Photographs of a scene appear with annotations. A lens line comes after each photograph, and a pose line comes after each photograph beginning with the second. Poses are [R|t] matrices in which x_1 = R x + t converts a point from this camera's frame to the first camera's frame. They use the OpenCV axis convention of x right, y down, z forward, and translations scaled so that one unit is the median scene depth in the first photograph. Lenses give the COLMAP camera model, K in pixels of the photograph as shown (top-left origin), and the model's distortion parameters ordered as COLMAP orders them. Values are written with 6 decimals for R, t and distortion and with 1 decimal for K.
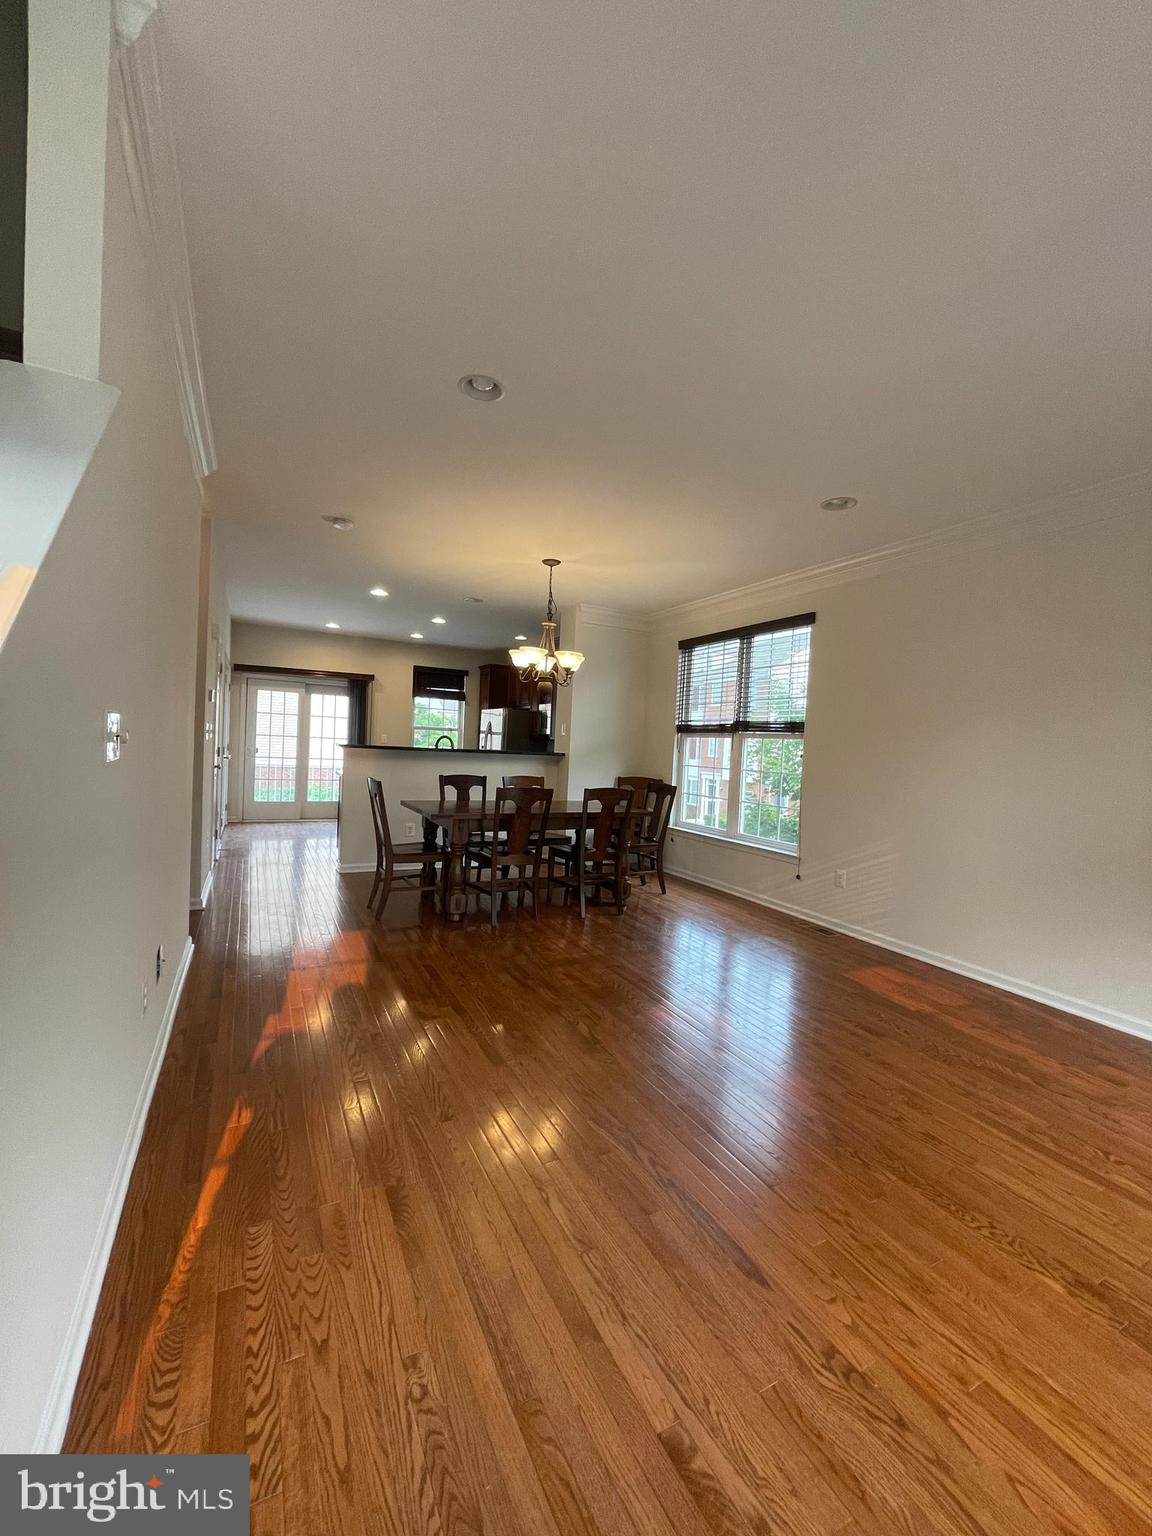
lens RADIAL K [[628.2, 0, 575.9], [0, 628.2, 765.0], [0, 0, 1]] dist [-0.002586, -0.001059]
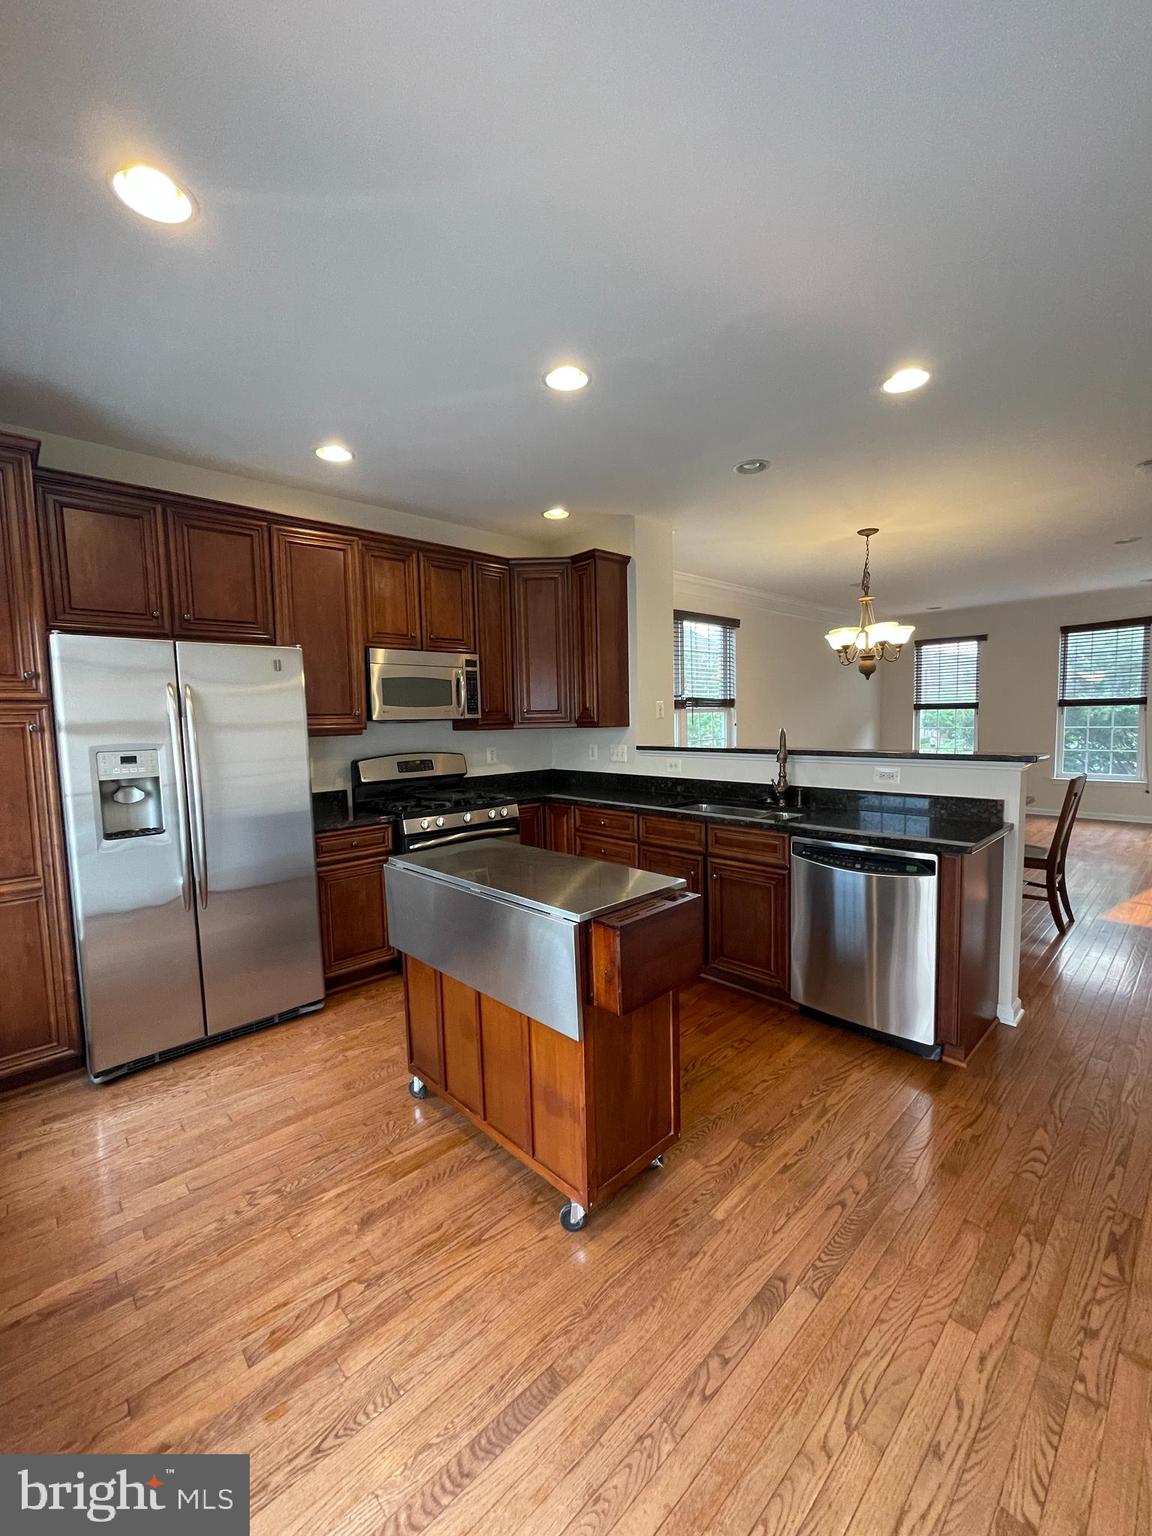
lens RADIAL K [[628.2, 0, 580.4], [0, 628.2, 766.3], [0, 0, 1]] dist [-0.002586, -0.001059]
pose [[-0.289408, -0.117418, 0.949977, -0.787484], [0.041033, 0.990014, 0.134867, -0.110721], [-0.956326, 0.078012, -0.281699, 1.577293]]
